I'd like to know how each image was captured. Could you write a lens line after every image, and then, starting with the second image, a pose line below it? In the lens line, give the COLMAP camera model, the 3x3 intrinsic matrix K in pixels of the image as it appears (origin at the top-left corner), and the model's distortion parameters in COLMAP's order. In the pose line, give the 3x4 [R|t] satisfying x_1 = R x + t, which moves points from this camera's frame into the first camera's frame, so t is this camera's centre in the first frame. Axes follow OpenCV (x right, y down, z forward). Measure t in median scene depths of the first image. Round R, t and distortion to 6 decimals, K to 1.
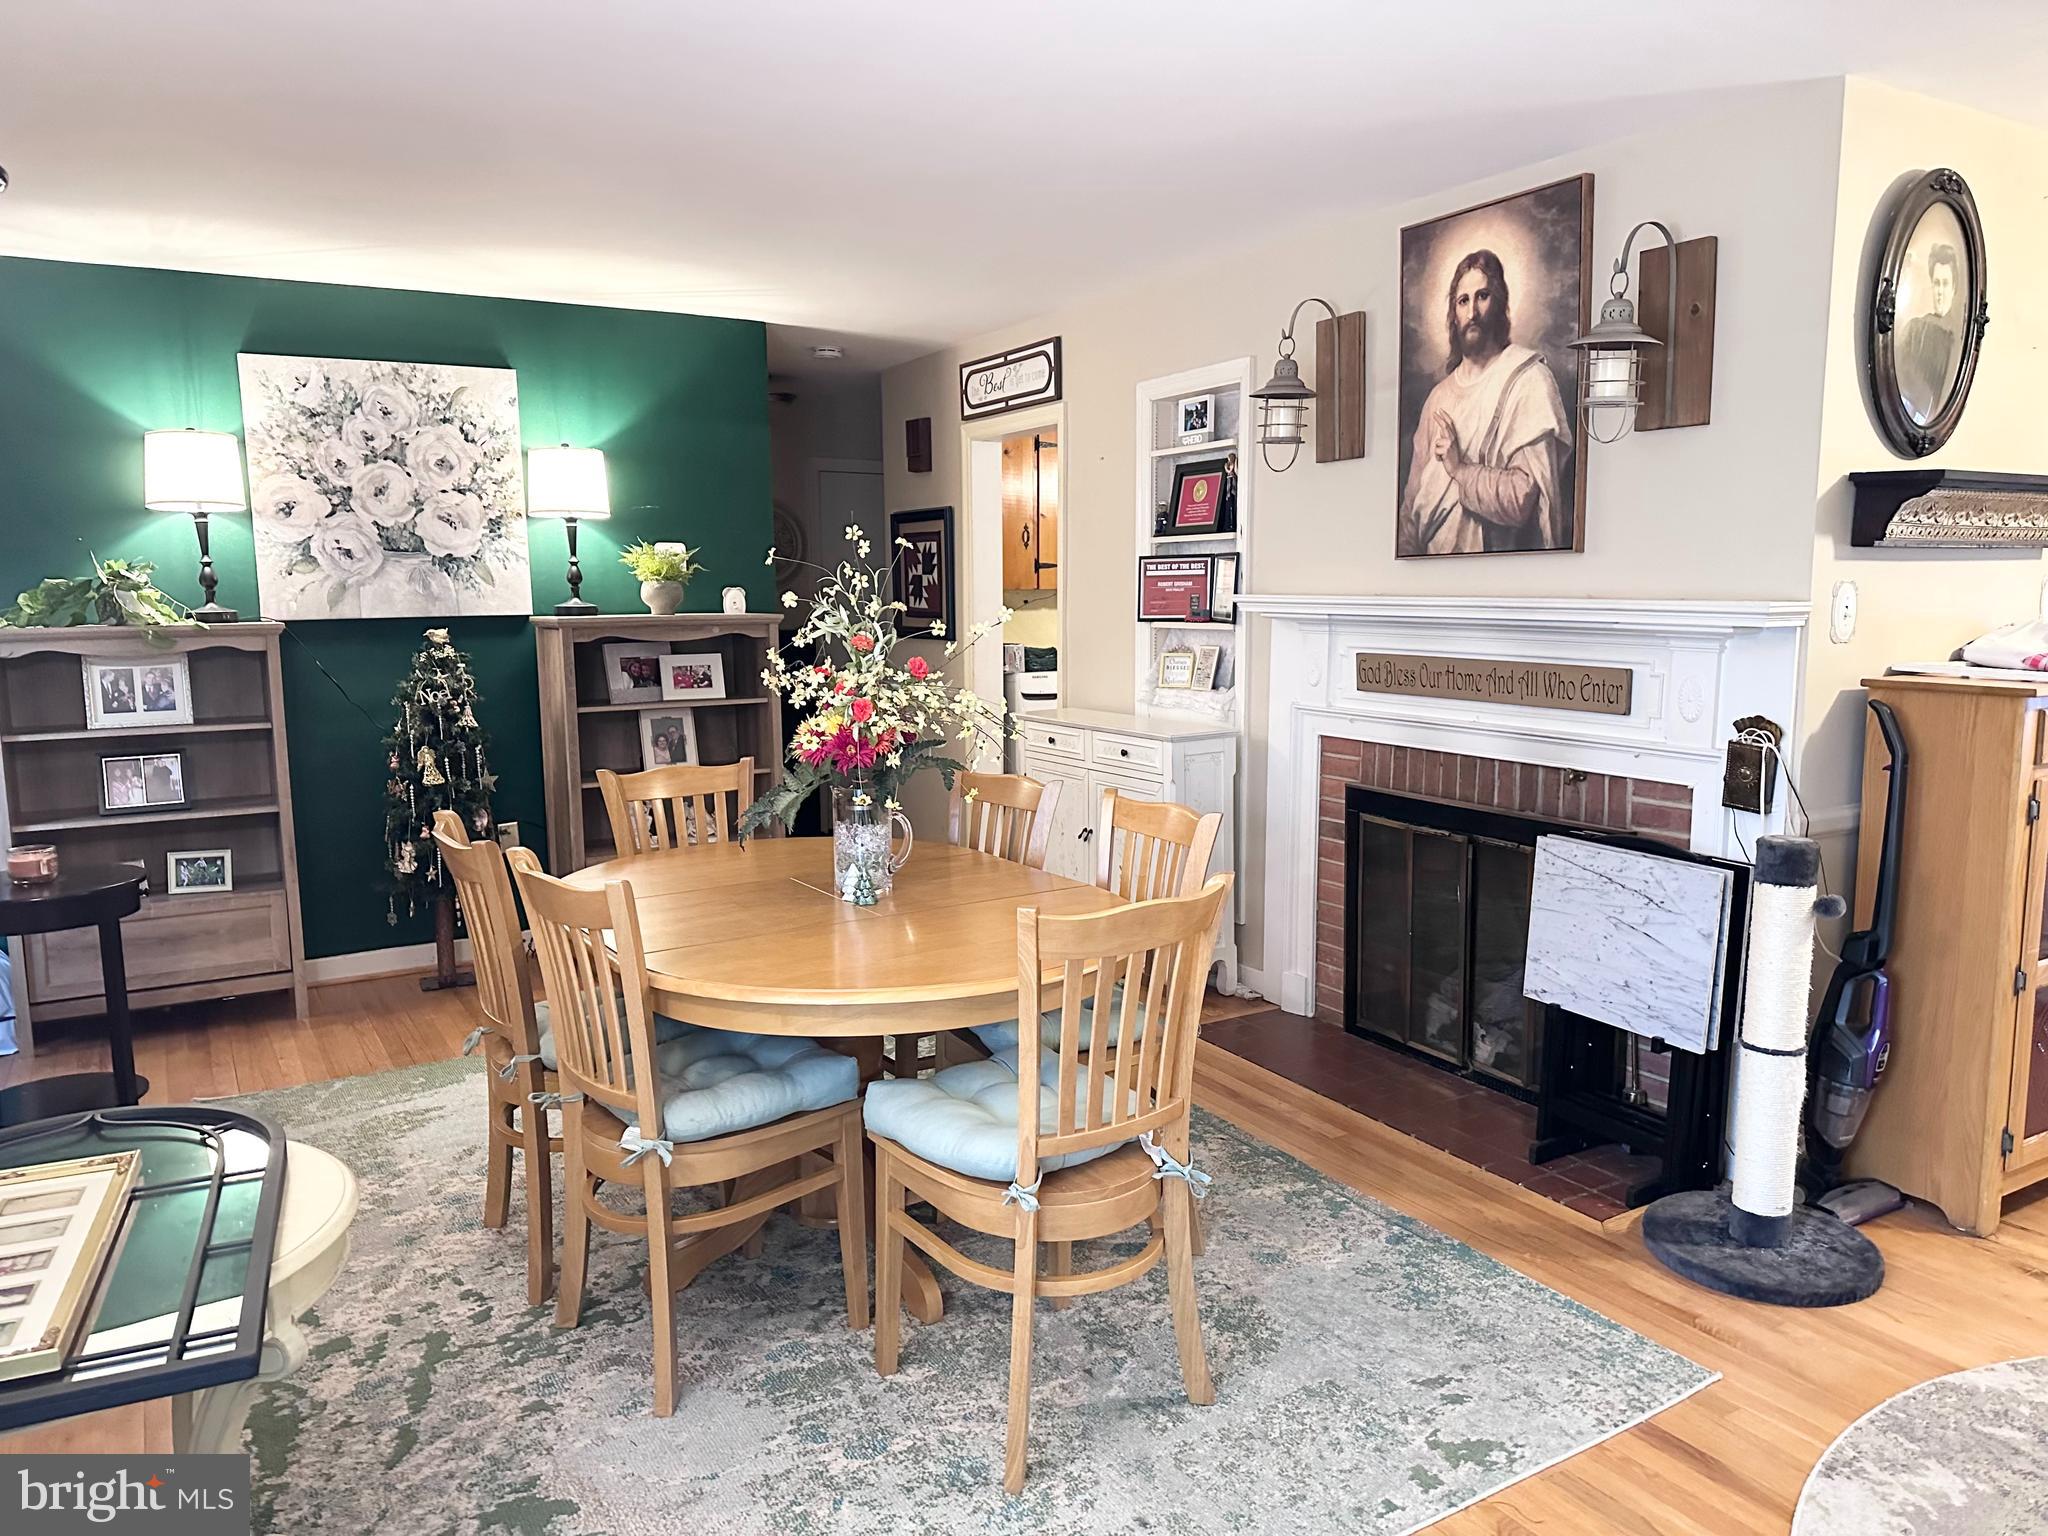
lens RADIAL K [[1408.7, 0, 1030.7], [0, 1408.7, 762.7], [0, 0, 1]] dist [-0.016023, 0.000659]
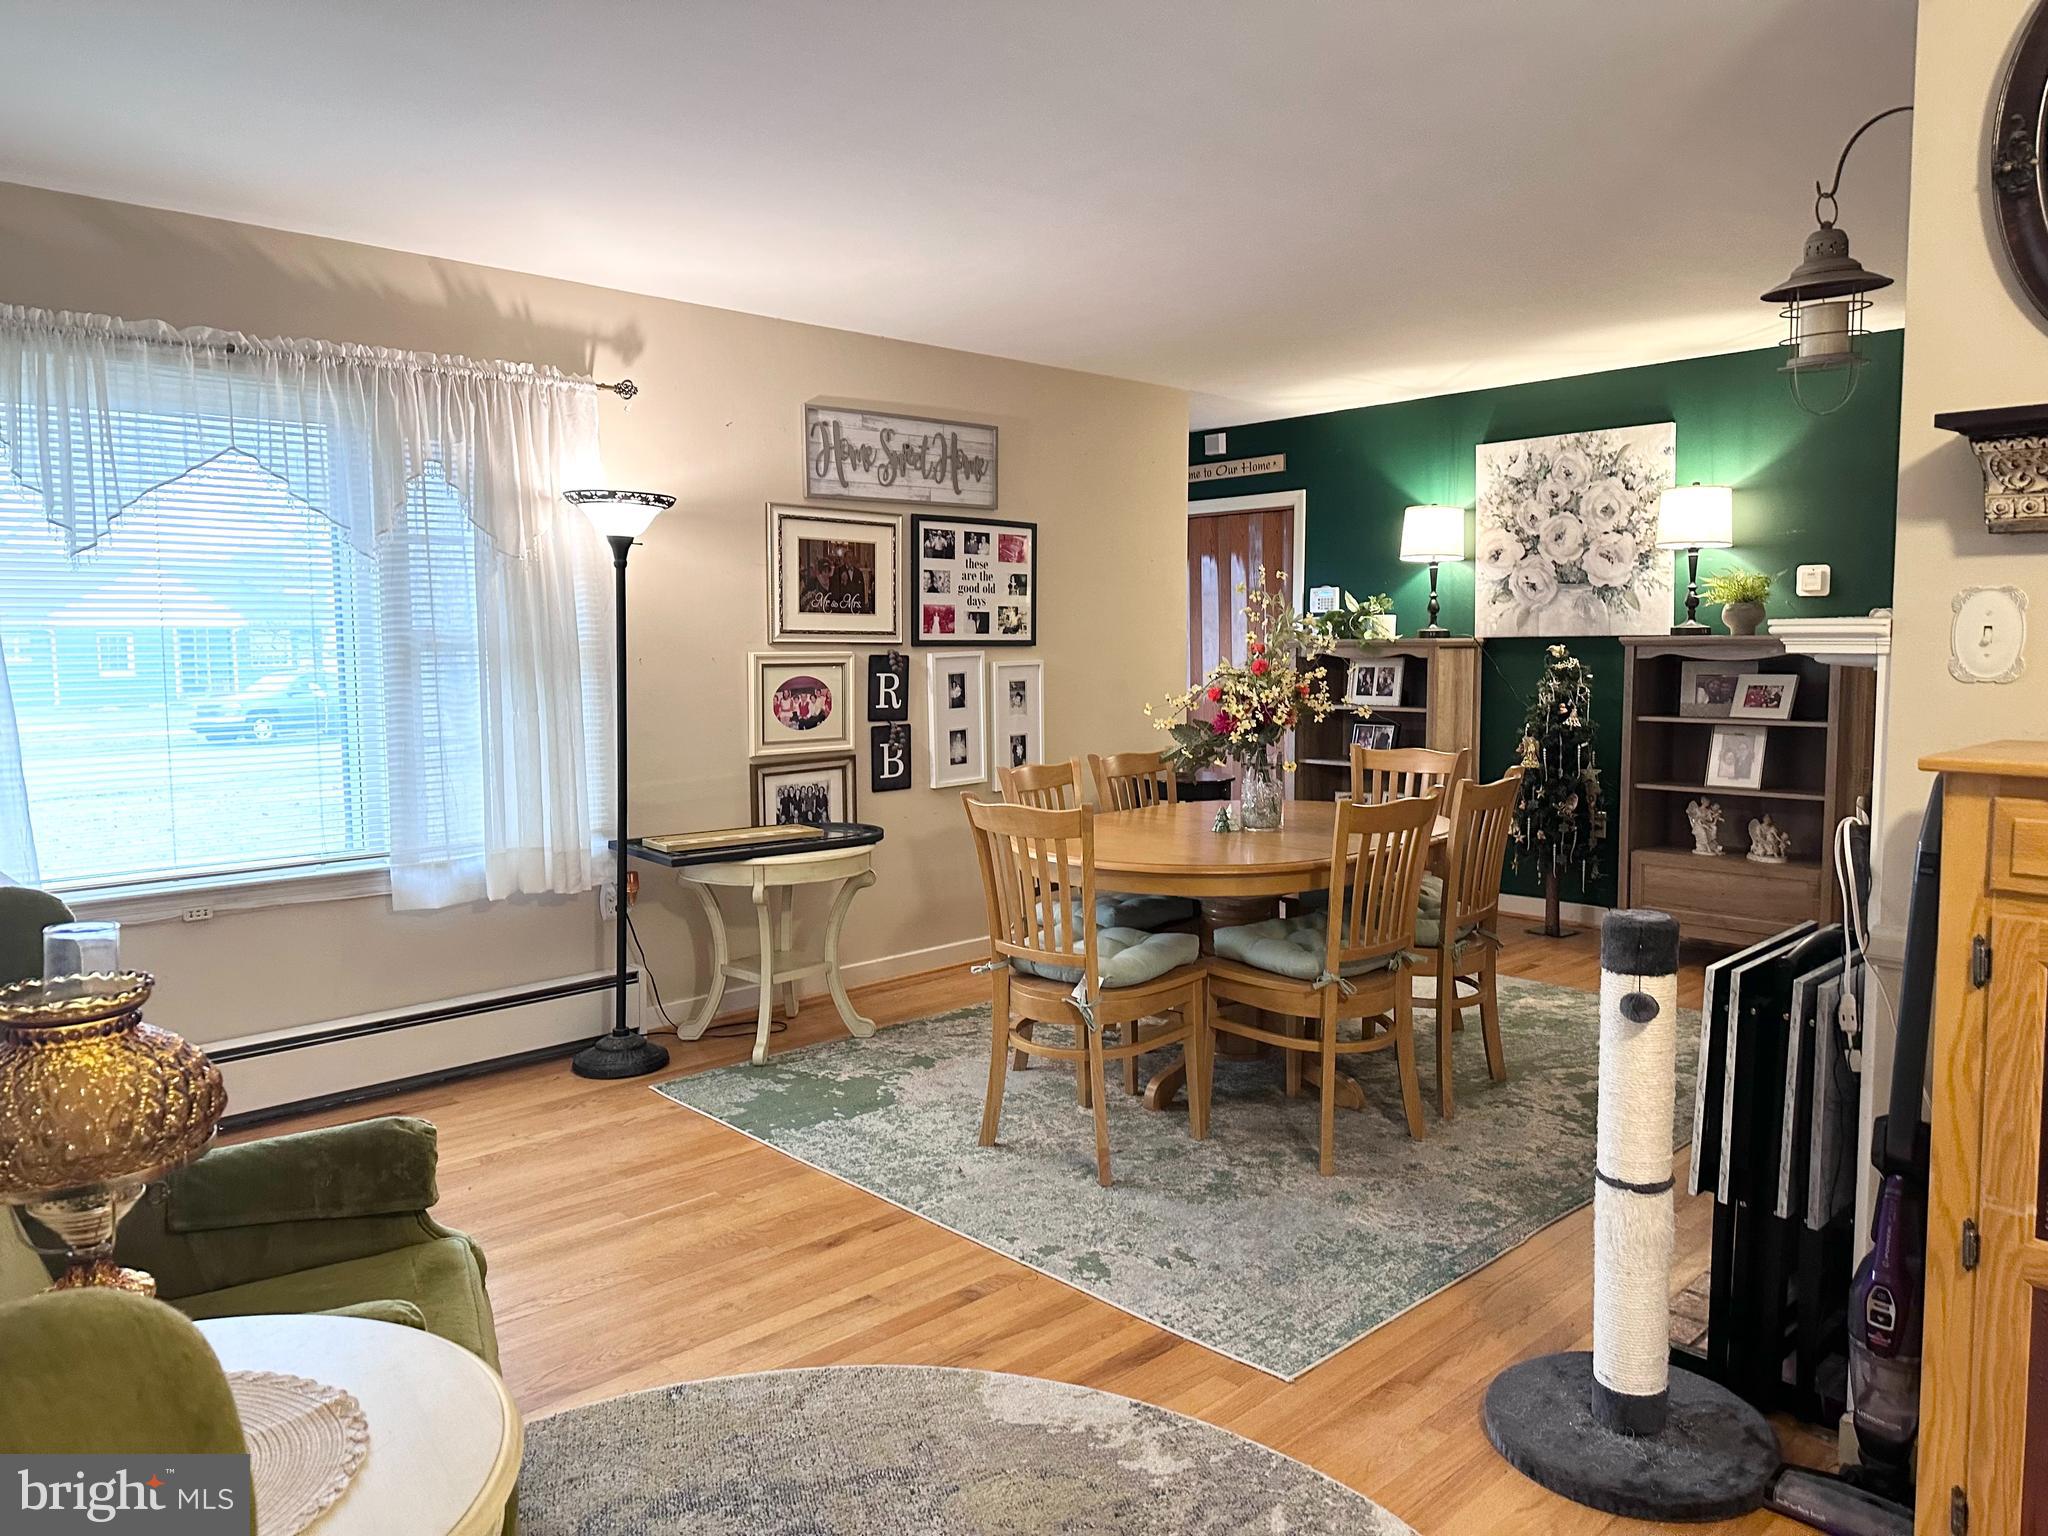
lens RADIAL K [[1408.7, 0, 1022.2], [0, 1408.7, 752.2], [0, 0, 1]] dist [-0.016023, 0.000659]
pose [[0.216621, 0.089326, -0.972161, 0.687945], [-0.108109, 0.991875, 0.067048, -0.032929], [0.970251, 0.090575, 0.224518, 0.261899]]
